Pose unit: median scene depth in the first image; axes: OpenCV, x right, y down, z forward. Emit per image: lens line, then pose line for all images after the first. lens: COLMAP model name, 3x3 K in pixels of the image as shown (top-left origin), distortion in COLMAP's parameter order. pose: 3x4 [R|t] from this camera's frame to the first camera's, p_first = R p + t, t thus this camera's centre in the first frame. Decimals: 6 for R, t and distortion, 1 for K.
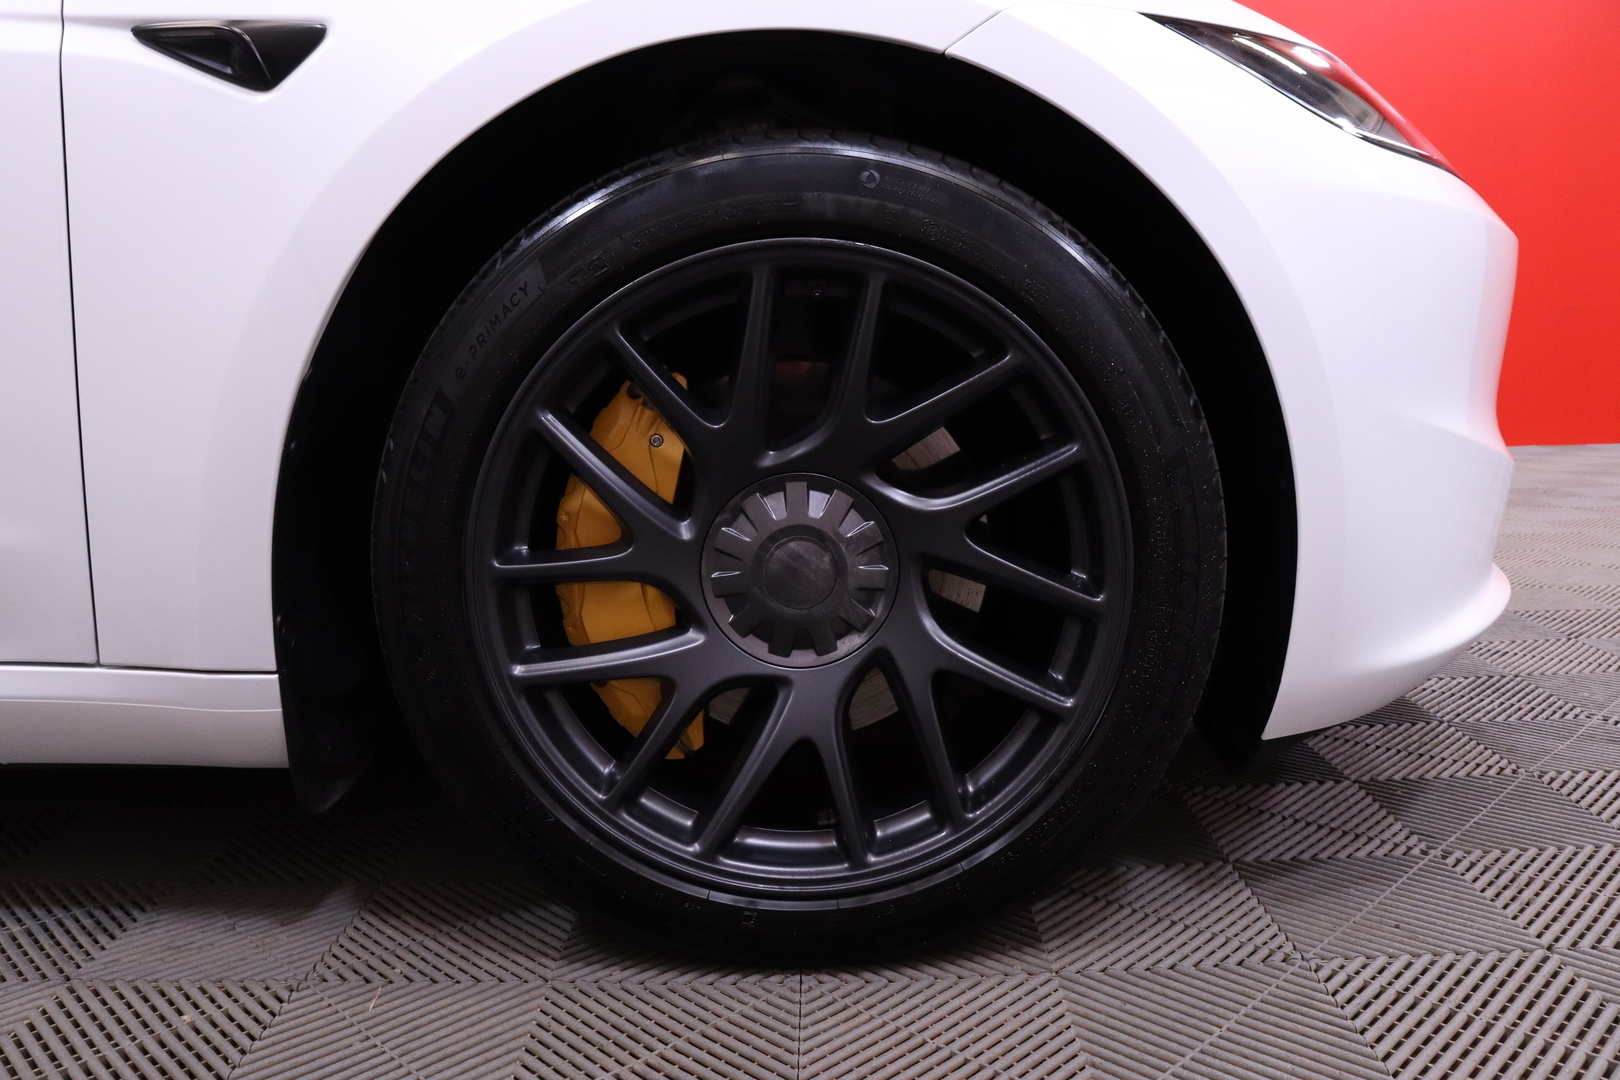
lens RADIAL K [[1336.1, 0, 810.0], [0, 1336.1, 540.0], [0, 0, 1]] dist [-0.092760, 0.000168]
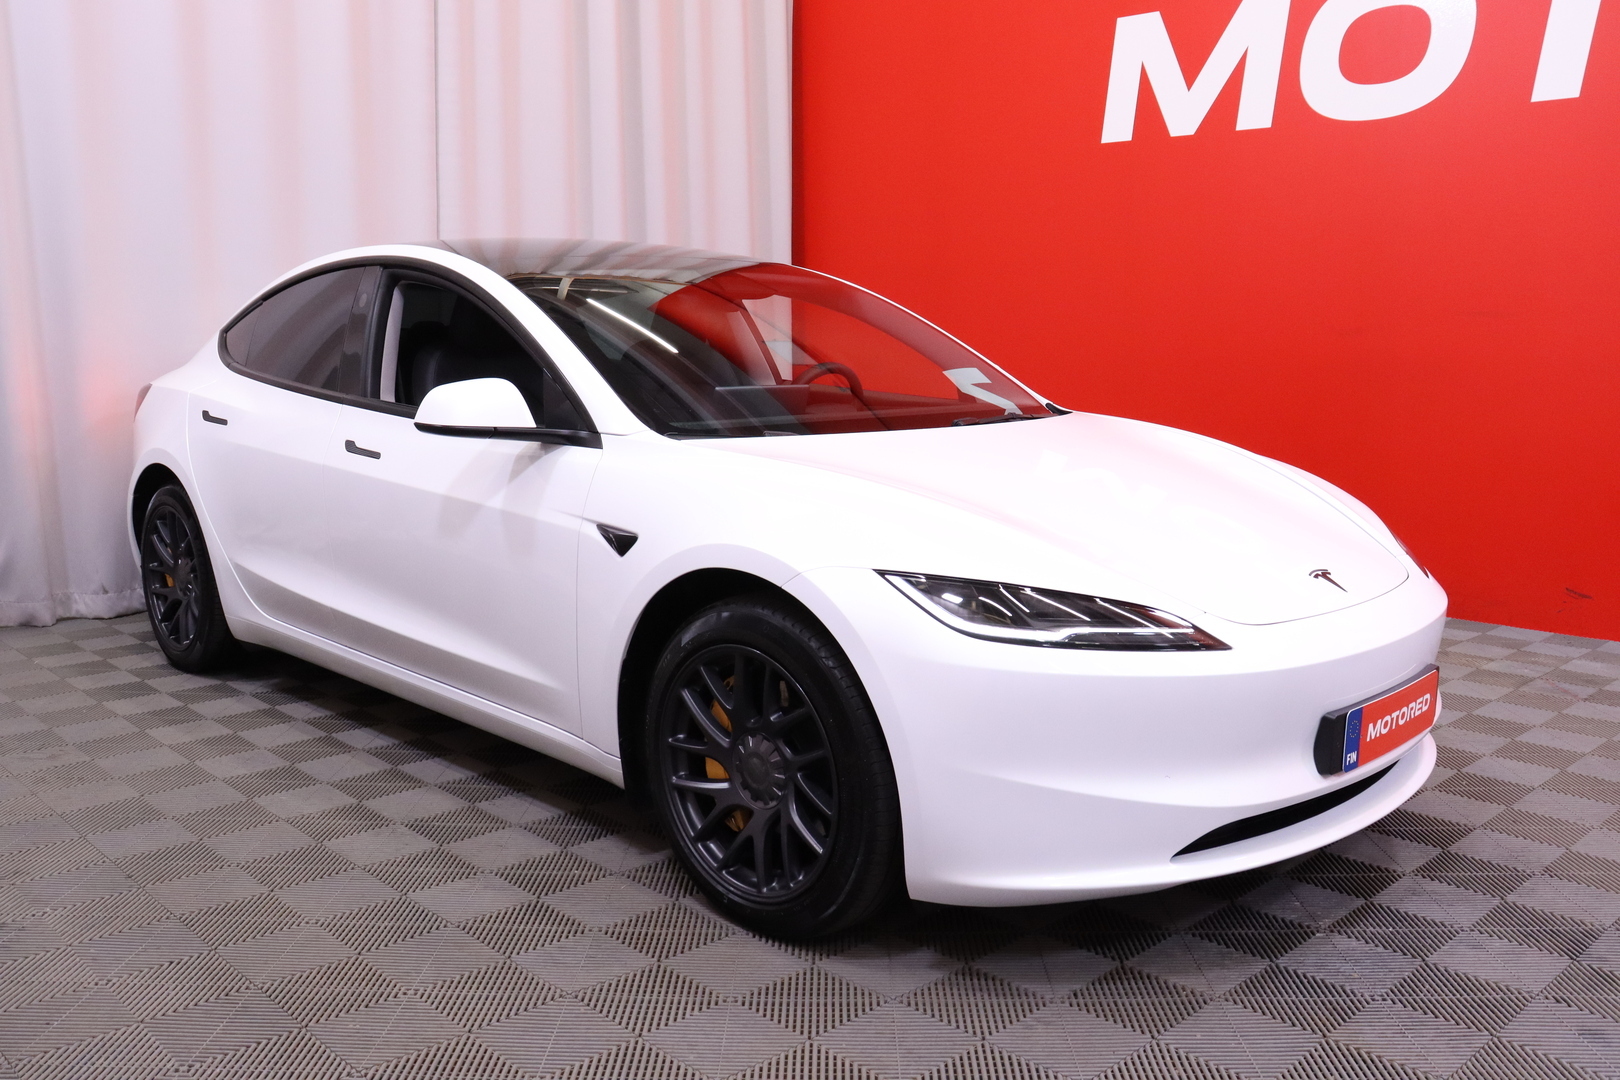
lens RADIAL K [[1476.3, 0, 810.0], [0, 1476.3, 540.0], [0, 0, 1]] dist [-0.005590, -0.001459]
pose [[0.710537, 0.144071, -0.688753, 1.896764], [-0.134932, 0.988547, 0.067581, -0.599894], [0.690601, 0.044916, 0.721840, -0.942402]]
